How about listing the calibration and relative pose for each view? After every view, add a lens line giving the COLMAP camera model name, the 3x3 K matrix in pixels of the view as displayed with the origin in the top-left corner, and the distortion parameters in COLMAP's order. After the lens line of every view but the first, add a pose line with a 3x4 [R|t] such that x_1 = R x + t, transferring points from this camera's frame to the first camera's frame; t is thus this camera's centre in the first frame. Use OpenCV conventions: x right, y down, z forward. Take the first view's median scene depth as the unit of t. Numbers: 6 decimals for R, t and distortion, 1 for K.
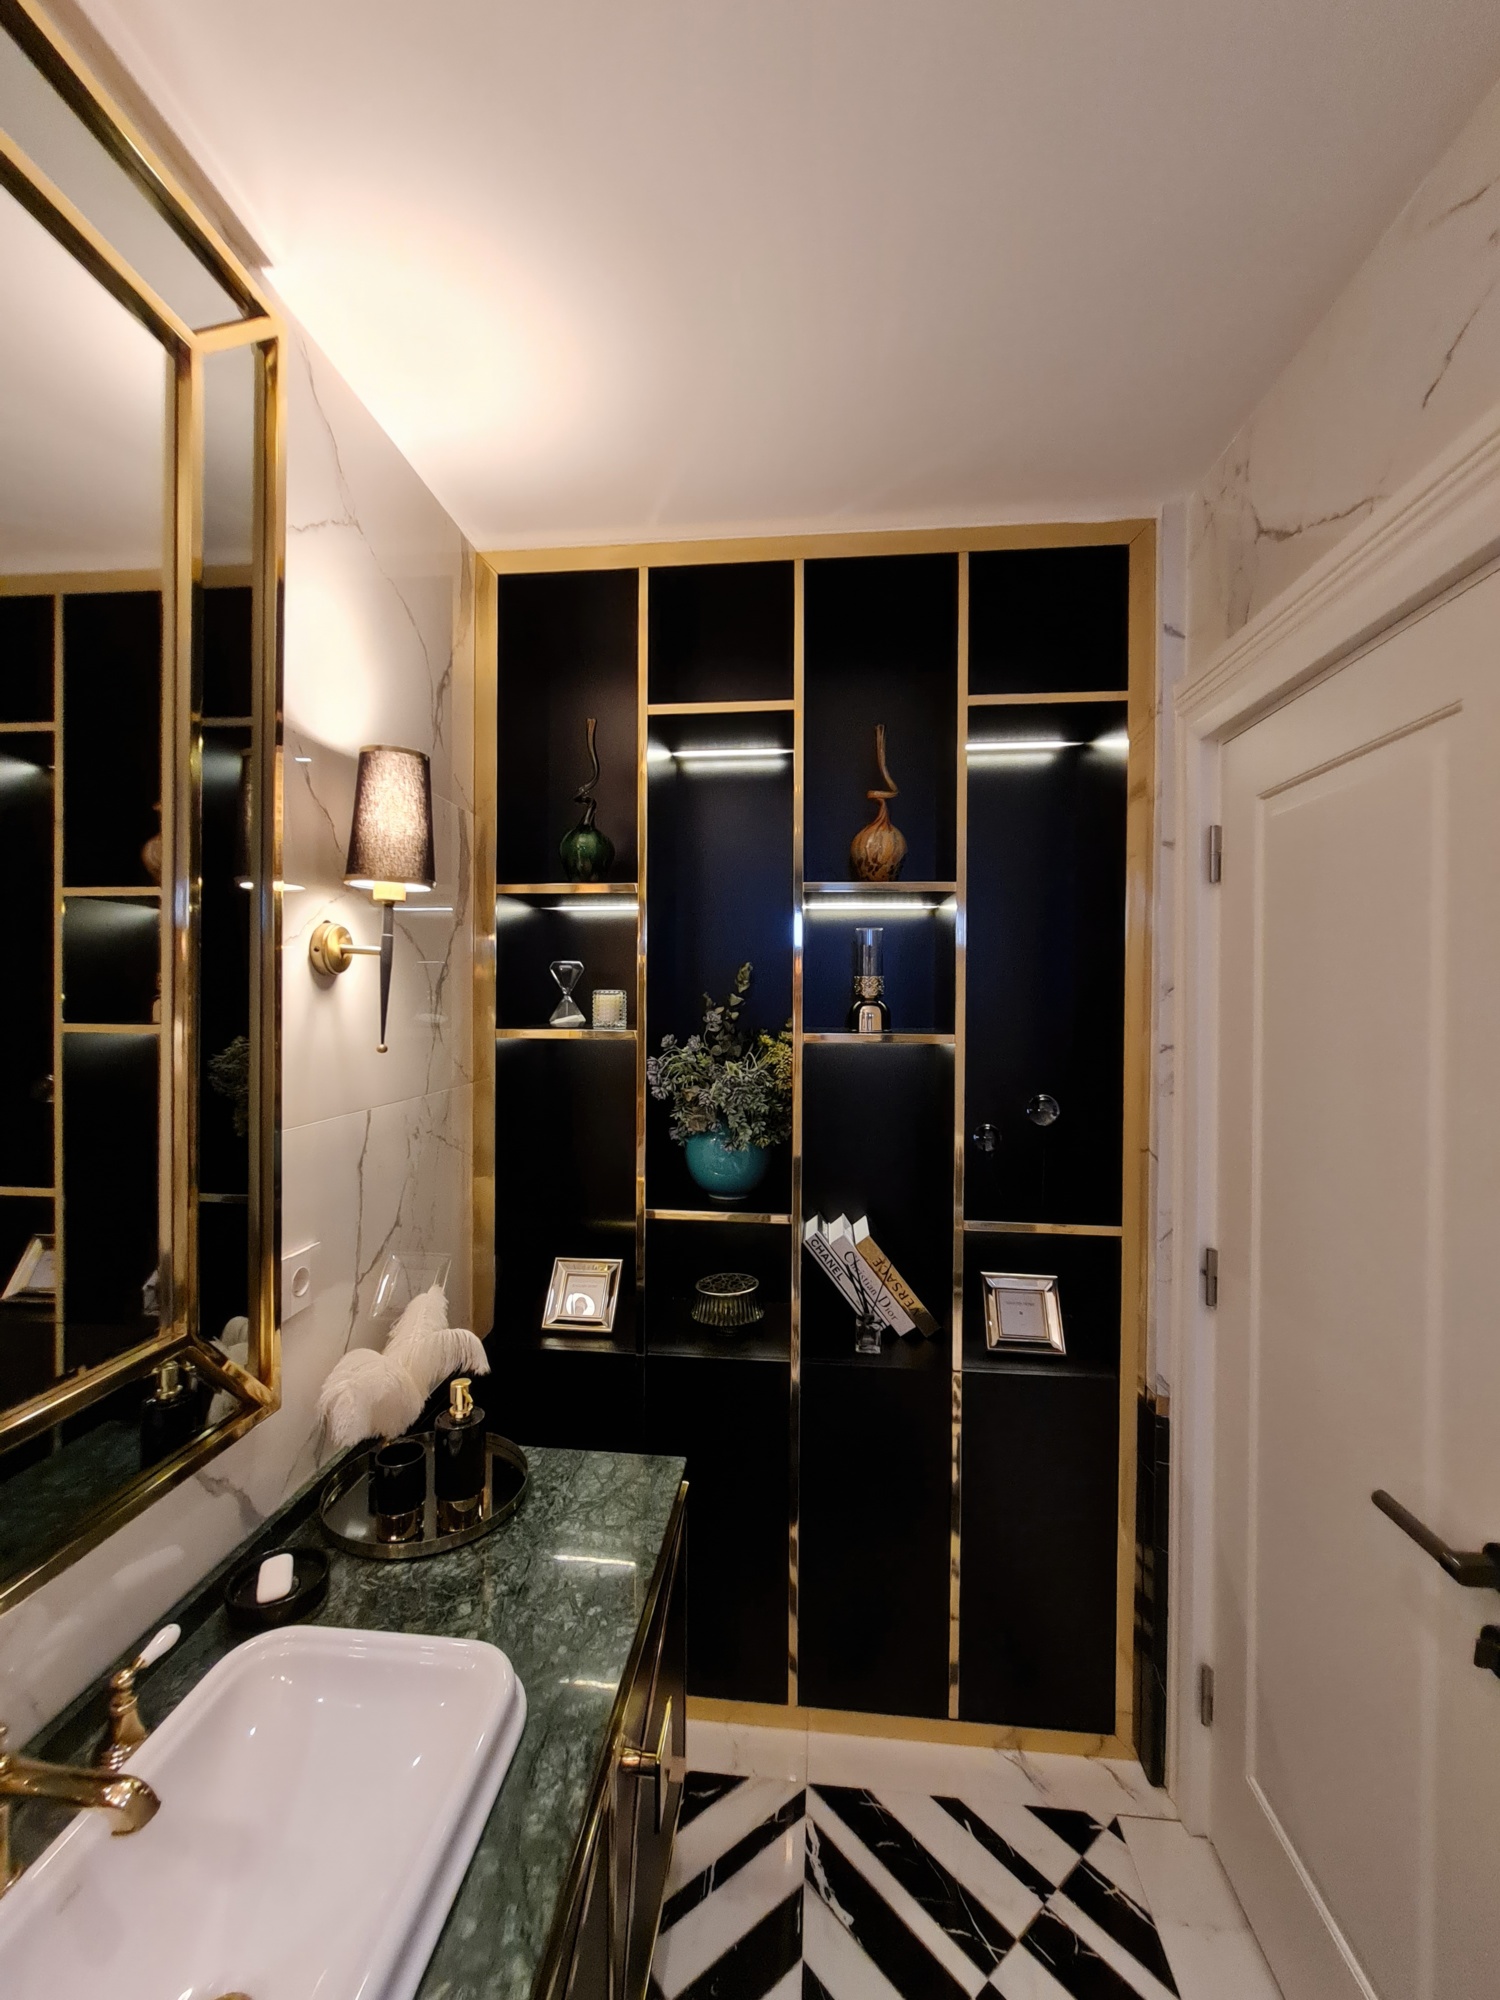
lens RADIAL K [[817.2, 0, 753.3], [0, 817.2, 1014.1], [0, 0, 1]] dist [-0.007654, 0.002895]
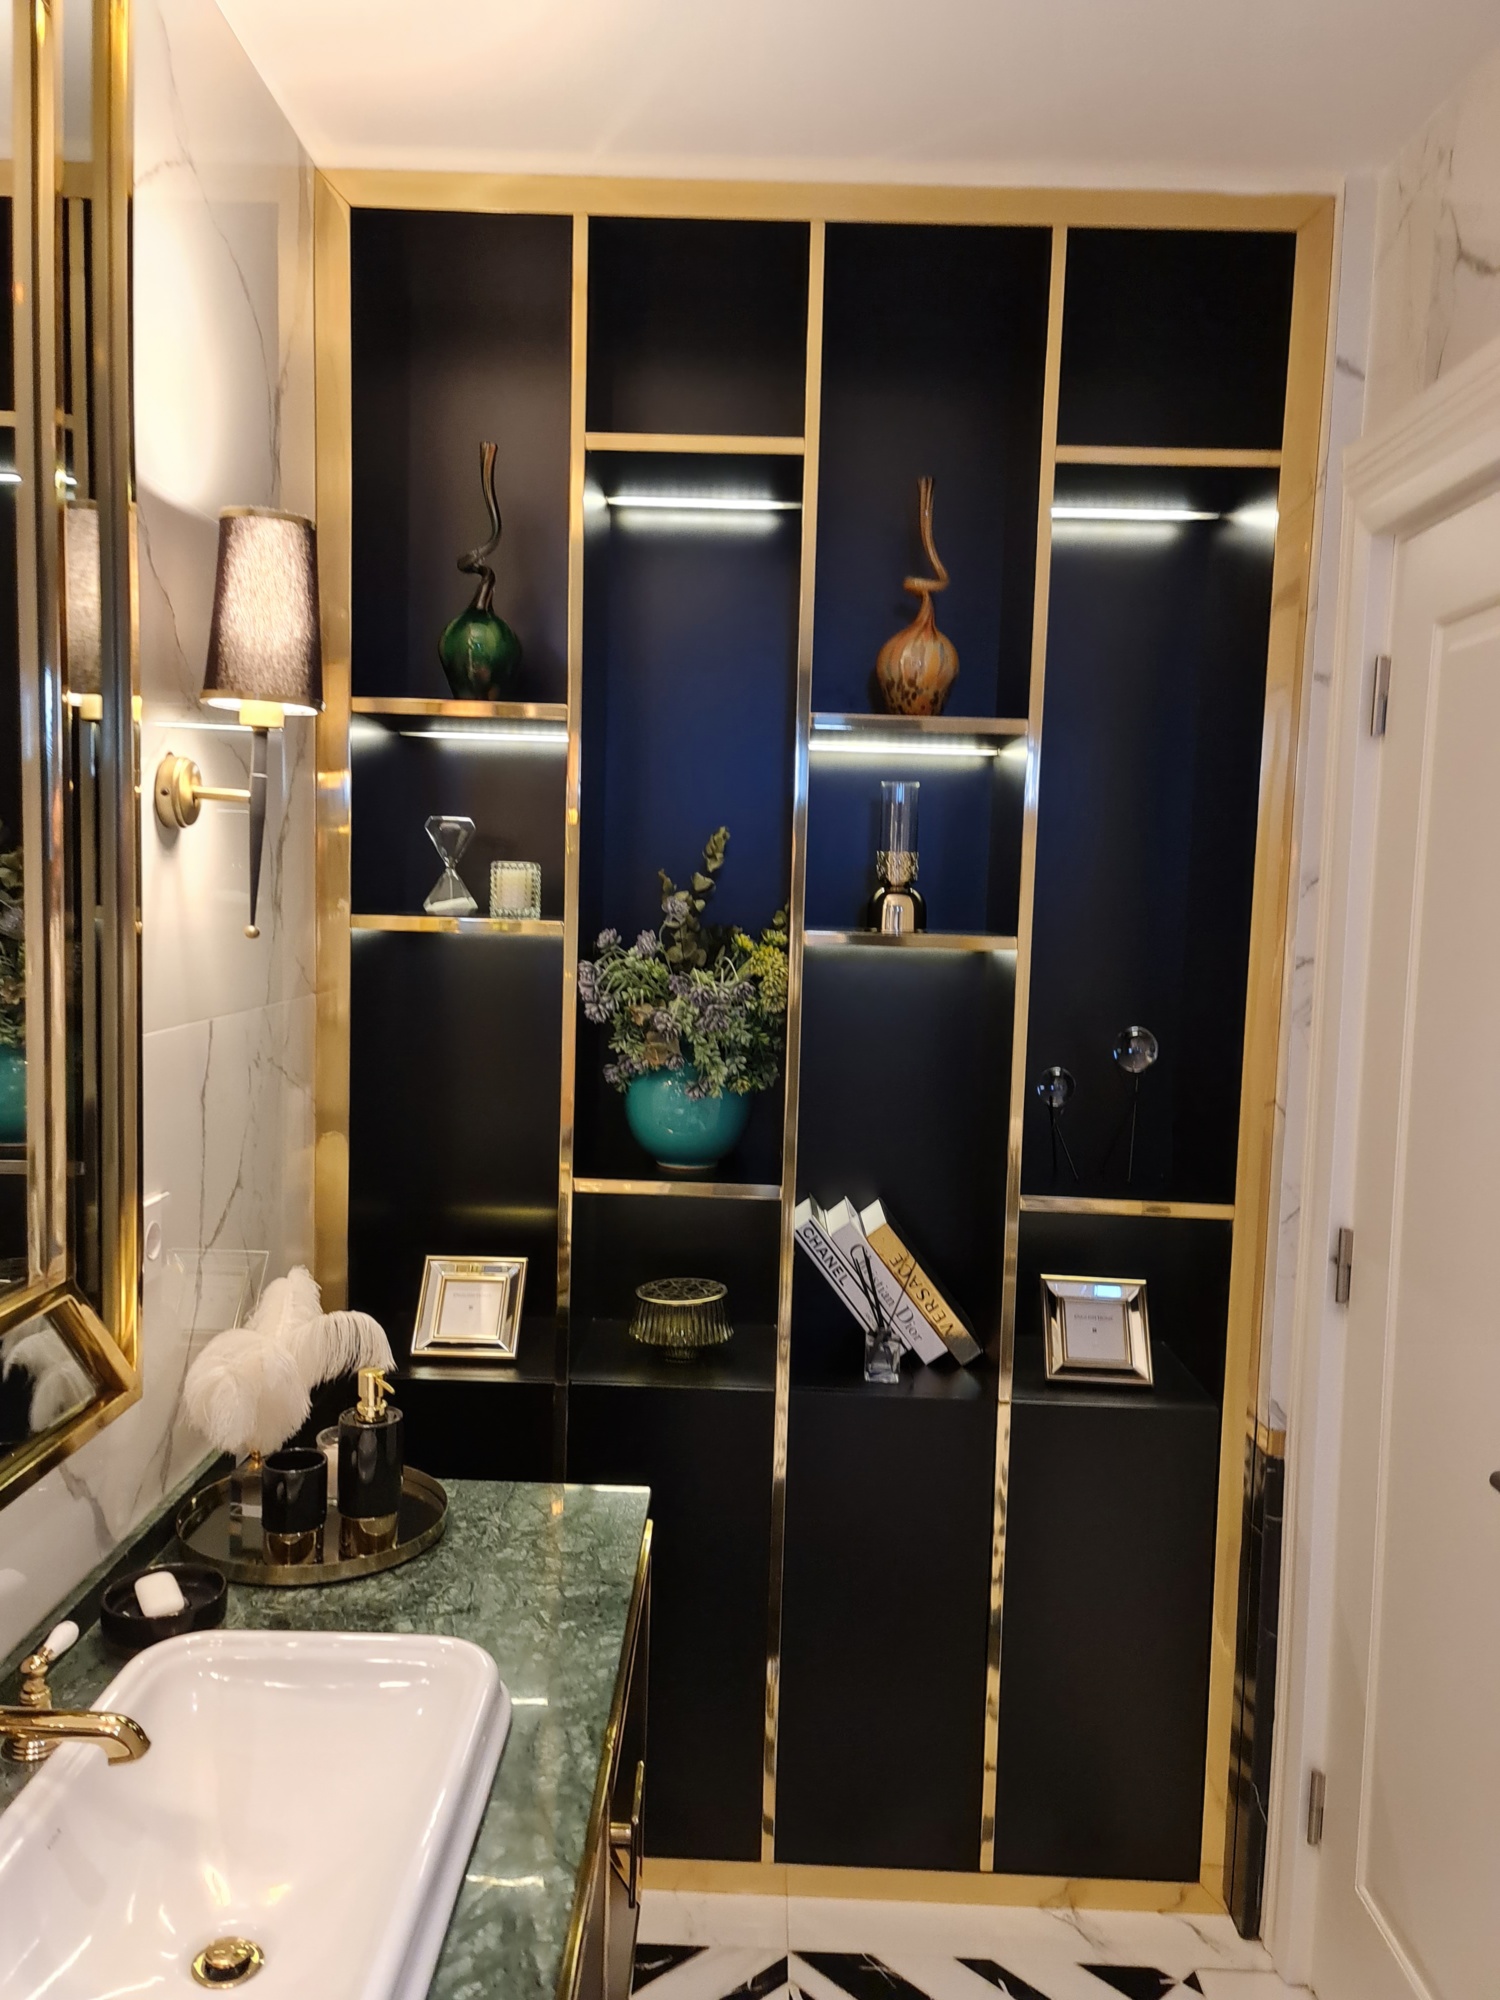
lens RADIAL K [[1471.0, 0, 761.6], [0, 1471.0, 1020.8], [0, 0, 1]] dist [0.073037, -0.073159]
pose [[0.996464, 0.018815, 0.081890, -0.079819], [-0.024547, 0.997276, 0.069560, 0.012996], [-0.080358, -0.071324, 0.994211, -0.267286]]
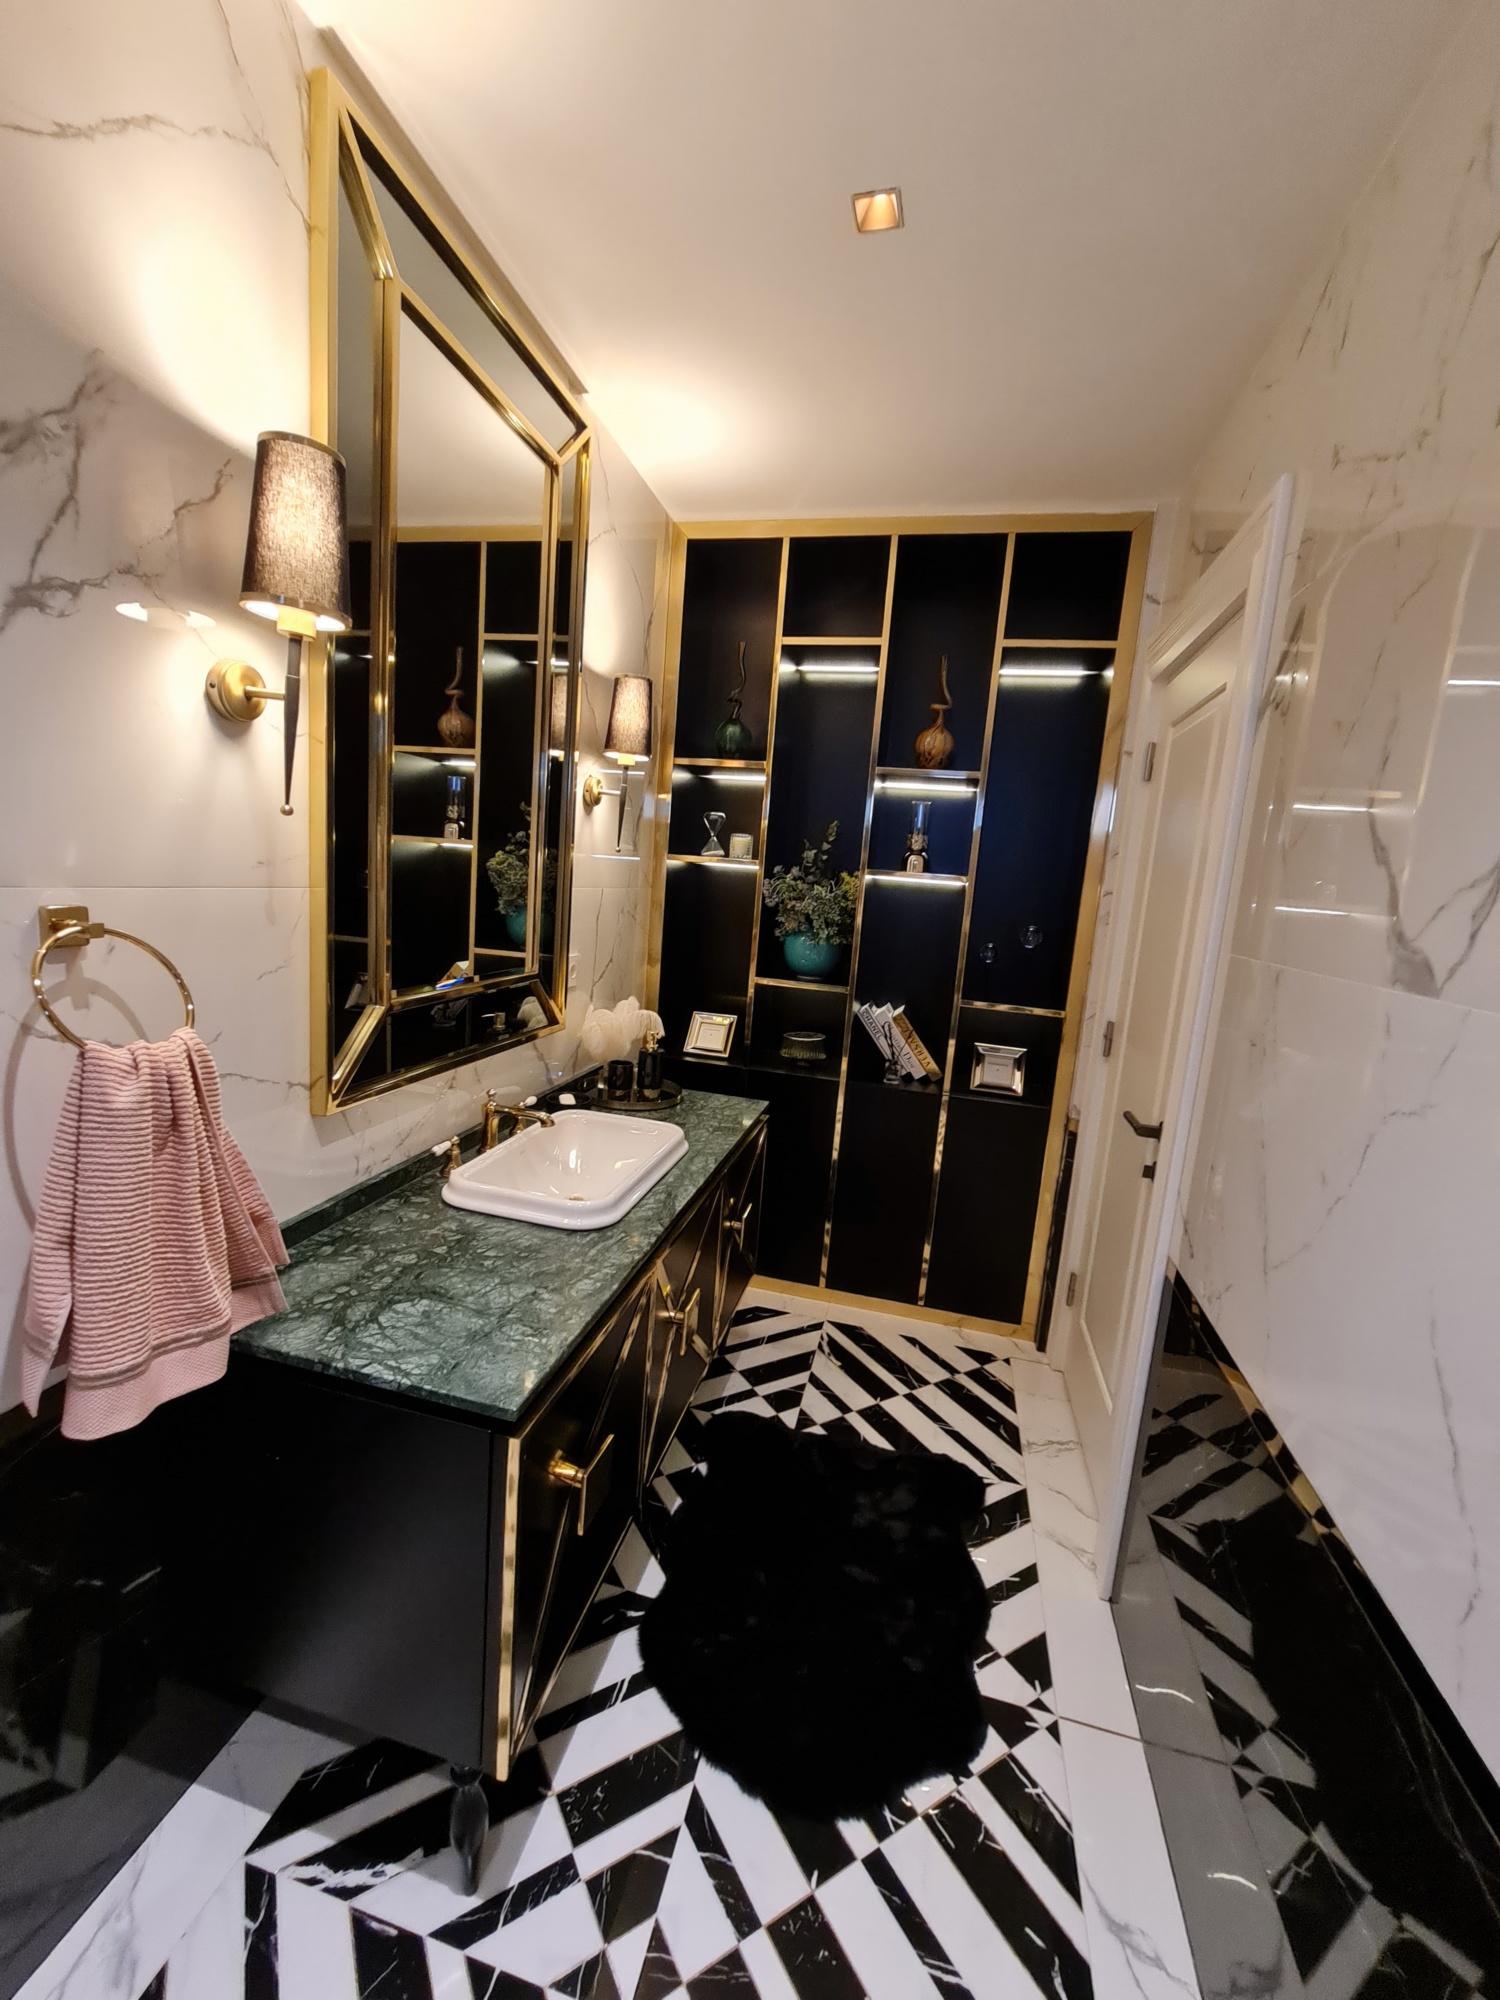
lens RADIAL K [[817.2, 0, 750.3], [0, 817.2, 1004.6], [0, 0, 1]] dist [-0.007654, 0.002895]
pose [[0.986587, 0.091569, -0.135132, 0.076797], [-0.073123, 0.988053, 0.135663, 0.083113], [0.145940, -0.123962, 0.981496, -0.557321]]
